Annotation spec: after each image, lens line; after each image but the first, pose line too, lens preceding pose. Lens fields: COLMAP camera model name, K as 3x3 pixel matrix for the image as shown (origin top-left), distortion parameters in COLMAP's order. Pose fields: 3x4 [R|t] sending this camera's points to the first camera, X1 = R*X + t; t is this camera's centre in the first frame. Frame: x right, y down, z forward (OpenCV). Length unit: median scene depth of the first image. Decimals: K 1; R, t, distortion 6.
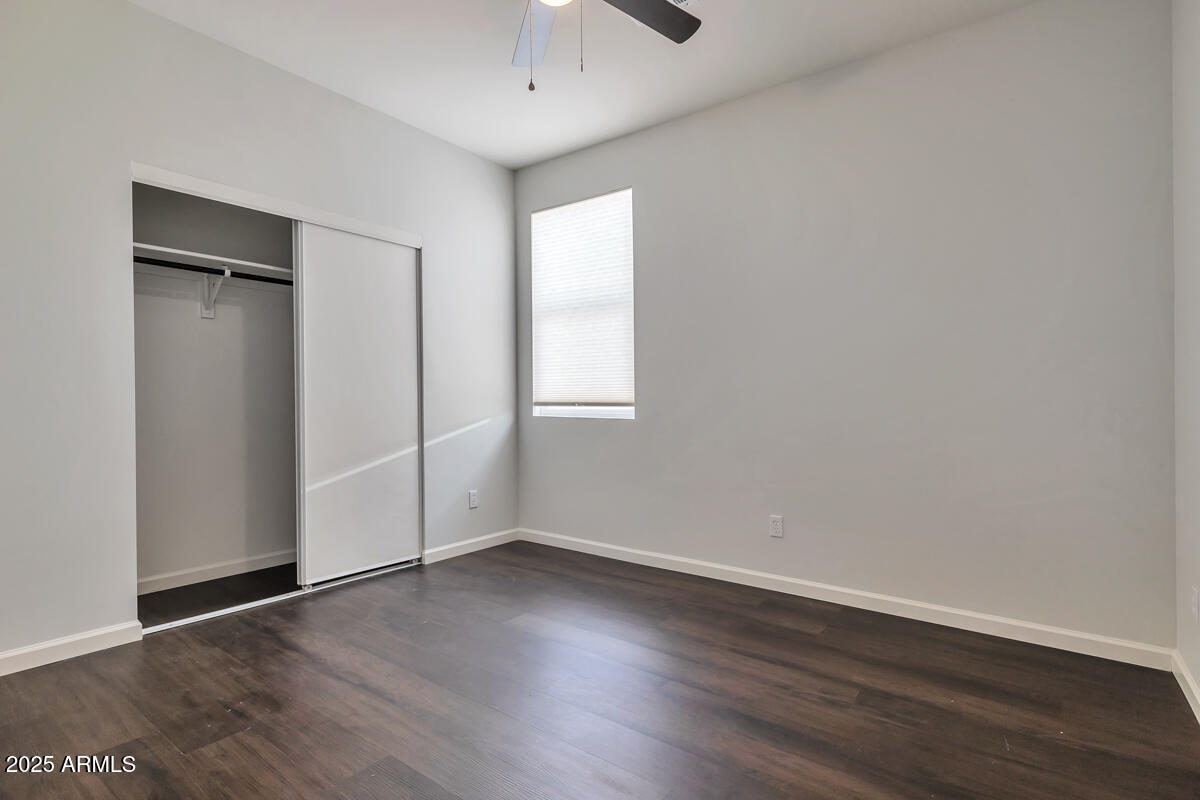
lens RADIAL K [[587.0, 0, 600.0], [0, 587.0, 400.0], [0, 0, 1]] dist [0.001421, -0.000049]
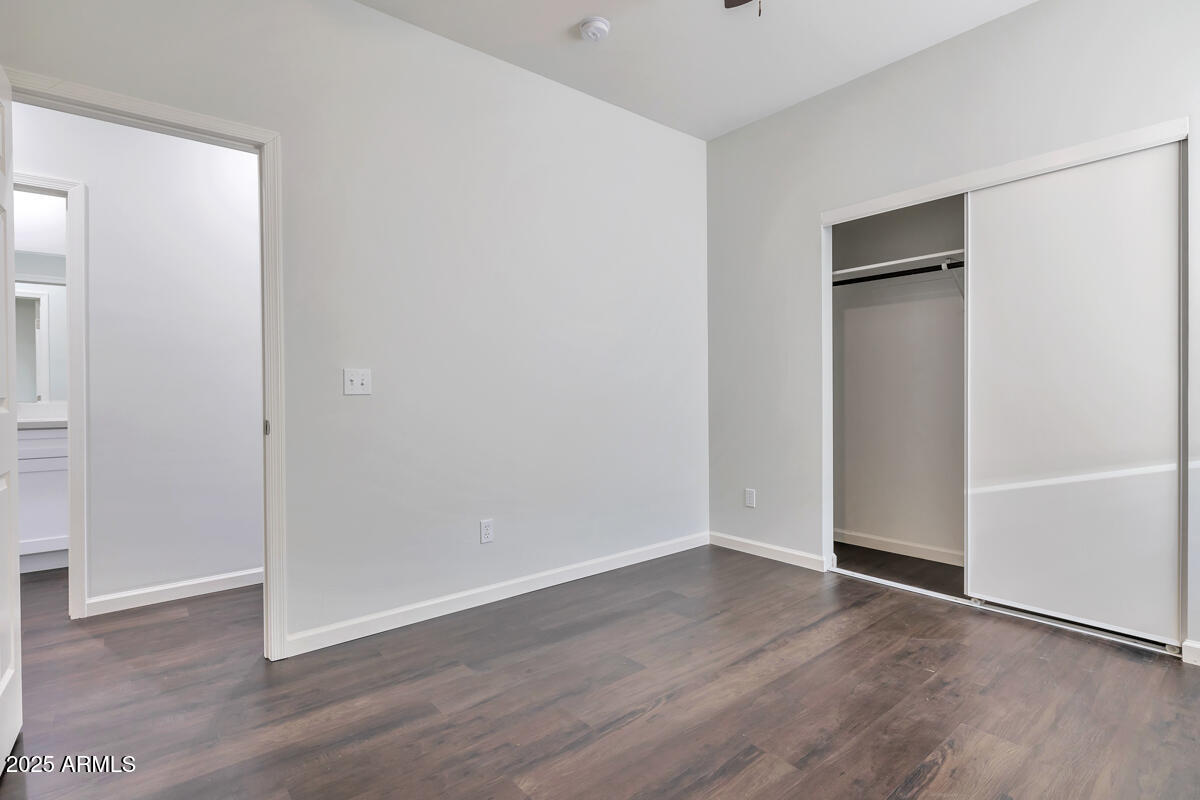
lens RADIAL K [[587.0, 0, 600.0], [0, 587.0, 400.0], [0, 0, 1]] dist [0.001421, -0.000049]
pose [[-0.226029, 0.013738, -0.974024, 0.506804], [0.005145, 0.999903, 0.012909, -0.000549], [0.974107, -0.002093, -0.226078, 0.661161]]
